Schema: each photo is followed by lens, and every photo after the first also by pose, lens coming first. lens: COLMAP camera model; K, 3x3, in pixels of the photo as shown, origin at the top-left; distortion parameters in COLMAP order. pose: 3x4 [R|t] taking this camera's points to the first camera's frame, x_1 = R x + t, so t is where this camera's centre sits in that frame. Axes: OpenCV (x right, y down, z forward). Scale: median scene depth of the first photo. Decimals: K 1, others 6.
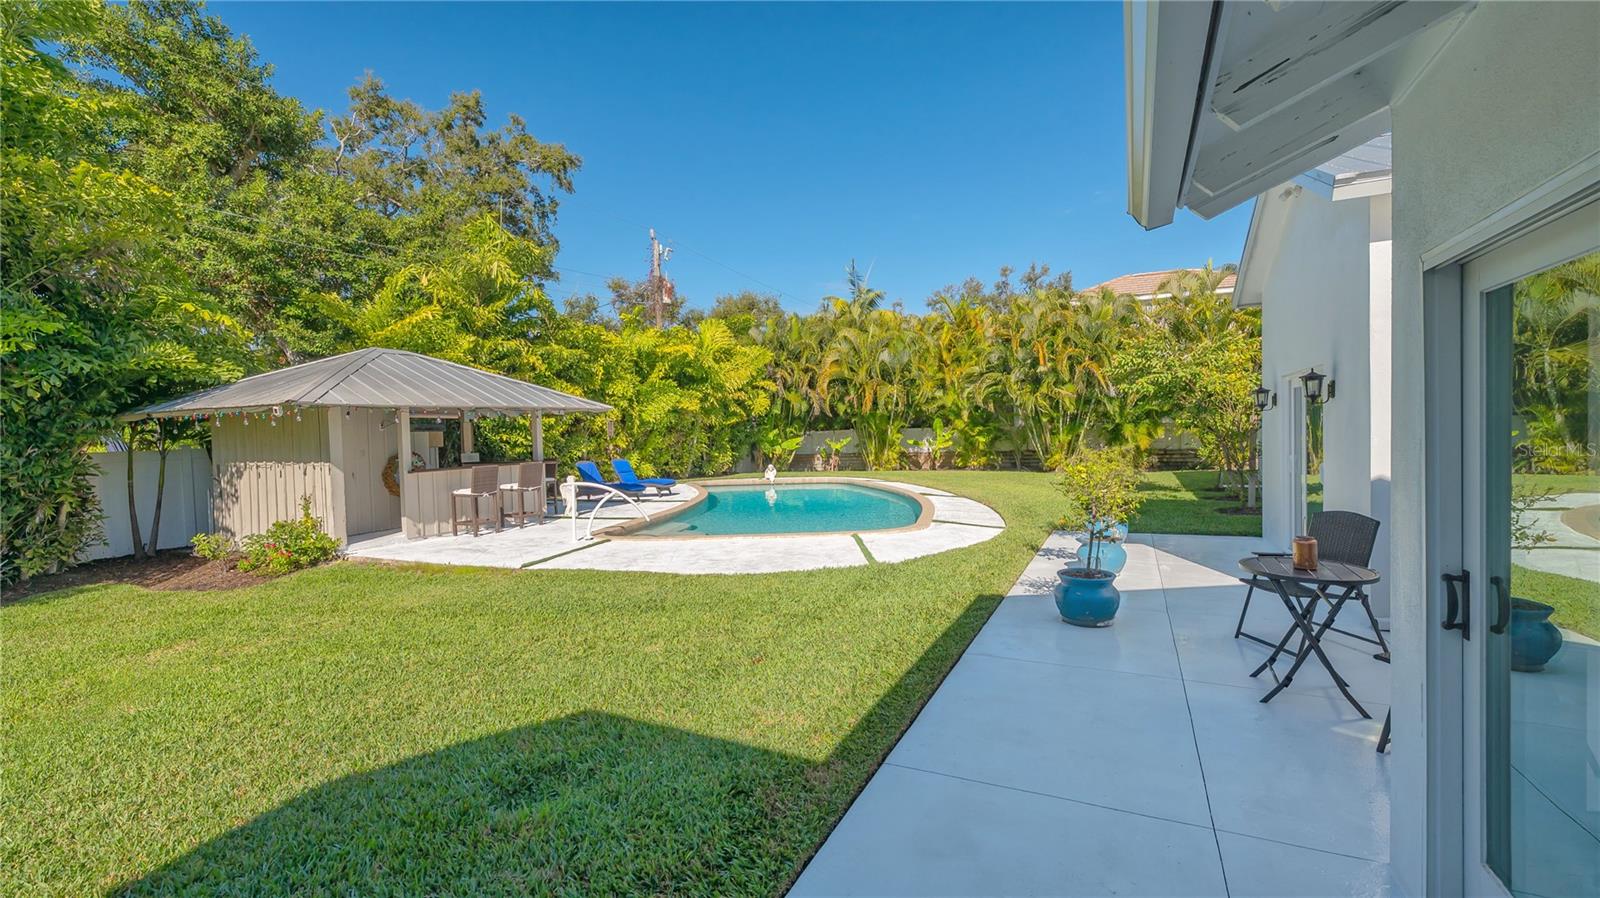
lens RADIAL K [[664.8, 0, 792.1], [0, 664.8, 445.3], [0, 0, 1]] dist [-0.001302, -0.000291]
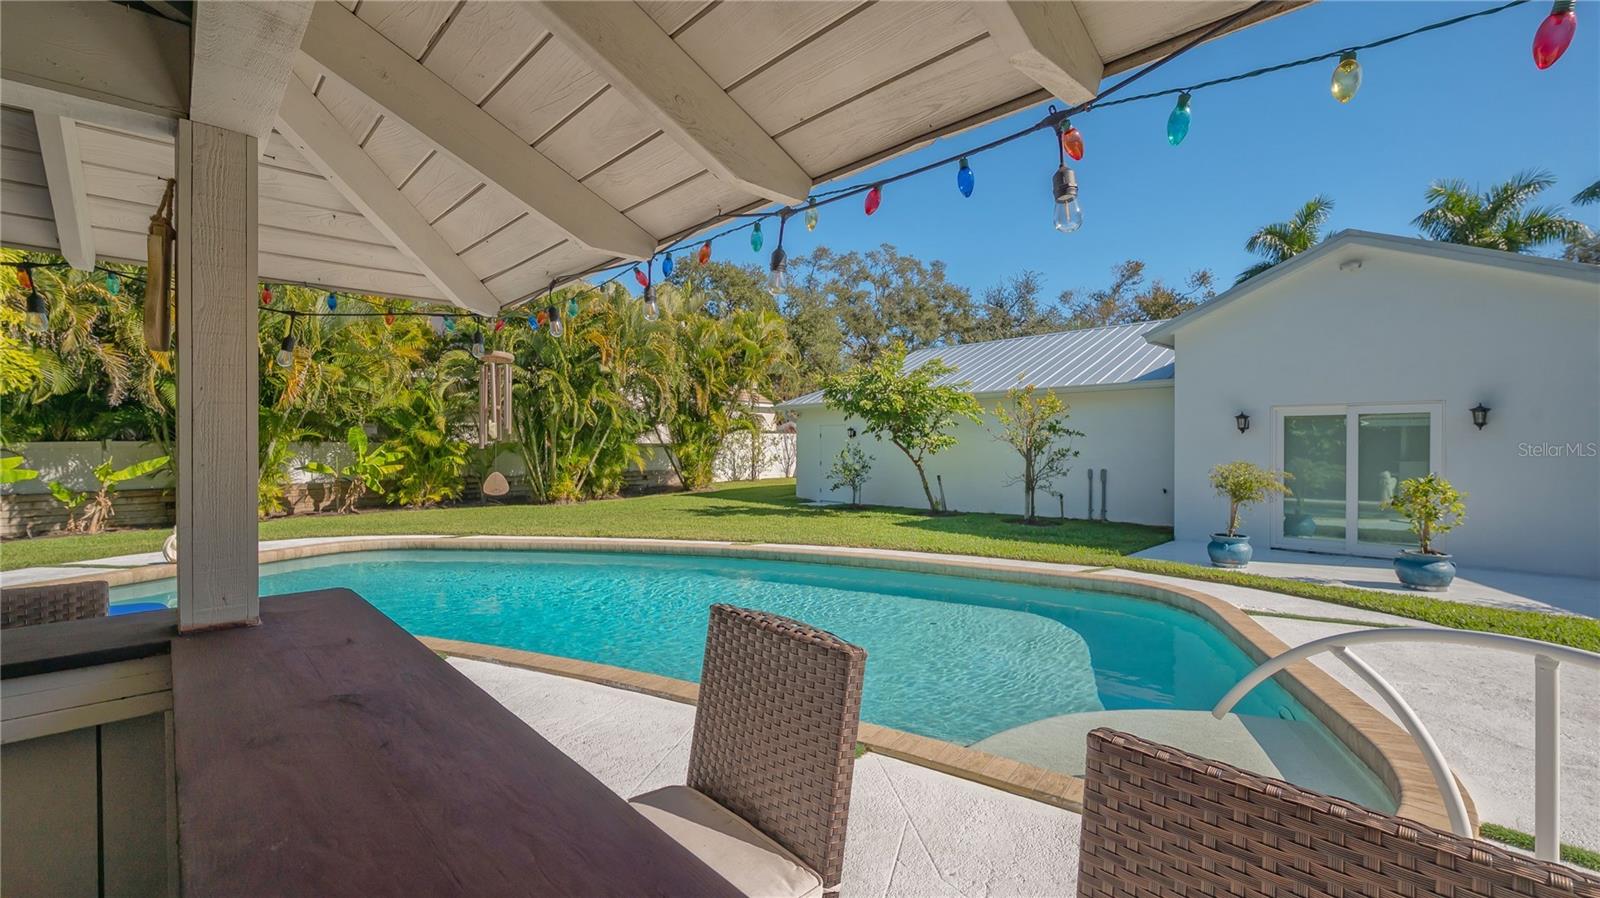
lens RADIAL K [[678.9, 0, 798.3], [0, 678.9, 442.5], [0, 0, 1]] dist [-0.001172, -0.000741]
pose [[0.340940, 0.026836, 0.939702, -0.255828], [0.010890, 0.999413, -0.032492, -0.001842], [-0.940022, 0.021311, 0.340447, 0.487555]]
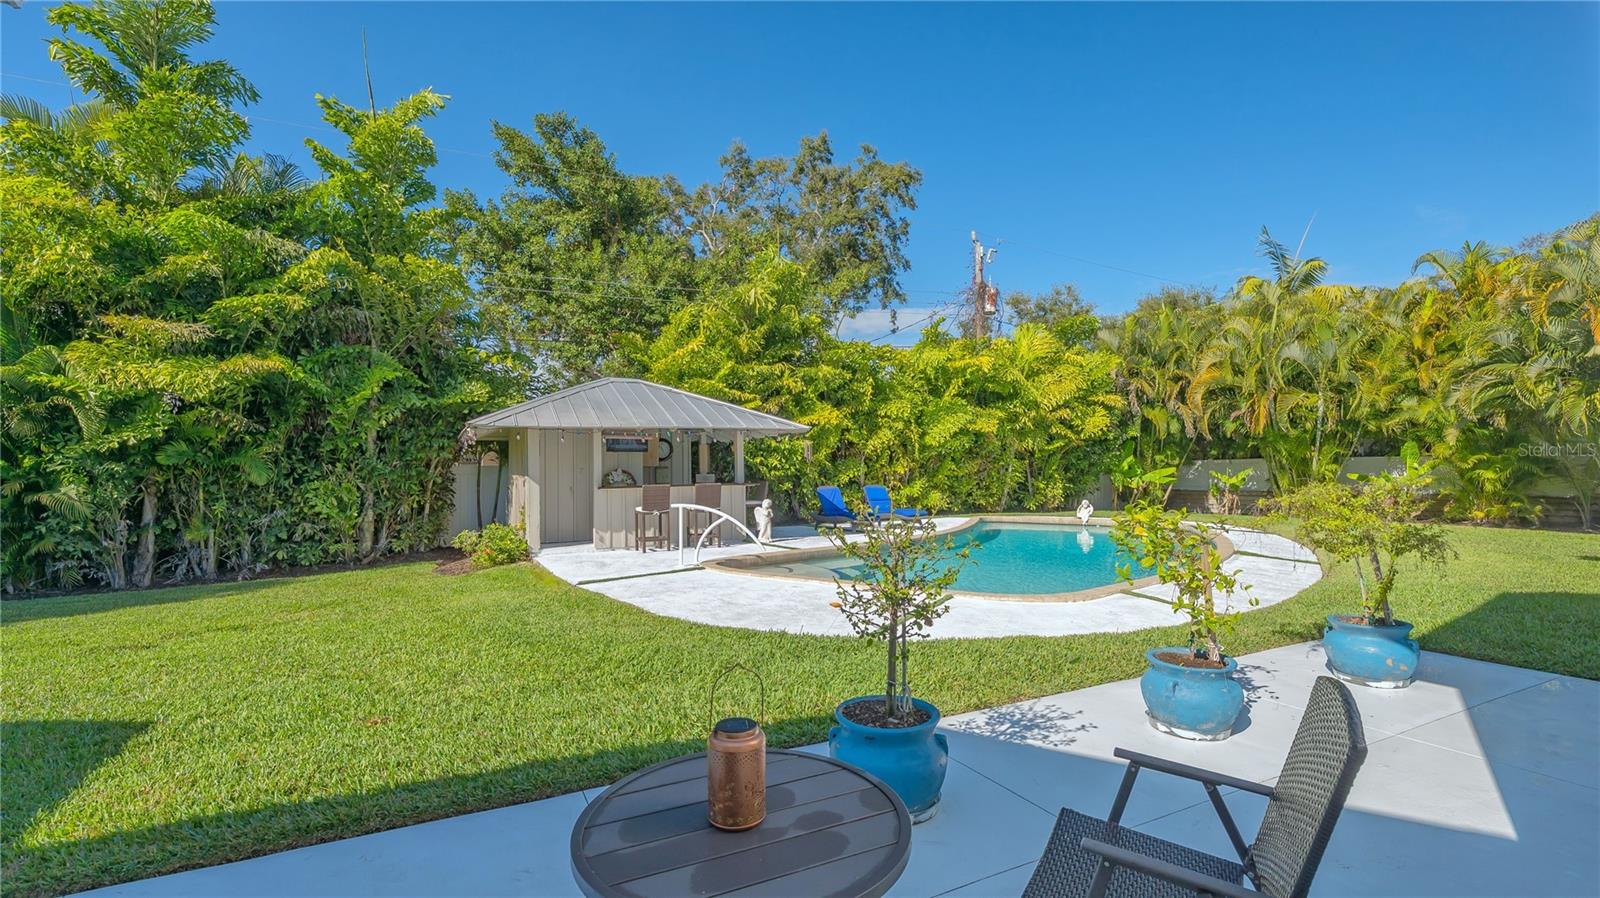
lens RADIAL K [[700.4, 0, 797.6], [0, 700.4, 454.7], [0, 0, 1]] dist [0.000861, -0.000001]
pose [[0.804293, 0.006139, -0.594201, 0.170204], [-0.023432, 0.999497, -0.021392, 0.001047], [0.593770, 0.031129, 0.804032, 0.119403]]
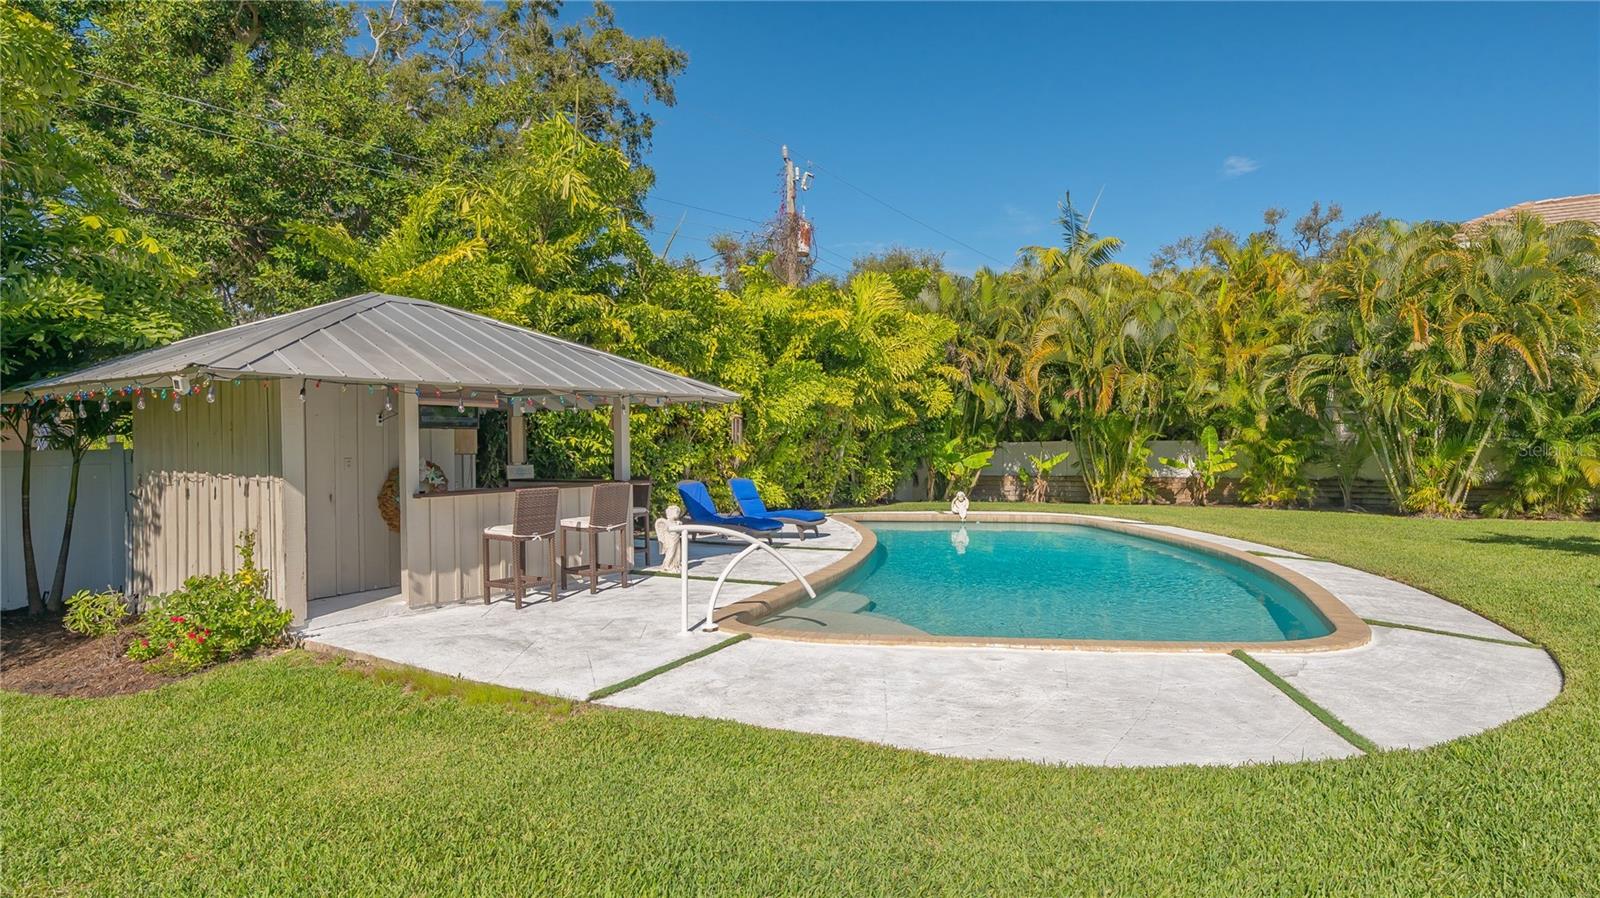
lens RADIAL K [[853.6, 0, 804.7], [0, 853.6, 452.6], [0, 0, 1]] dist [0.002443, 0.000737]
pose [[0.988593, 0.021698, -0.149041, -0.054131], [-0.022833, 0.999722, -0.005911, -0.000692], [0.148871, 0.009247, 0.988813, 0.134702]]
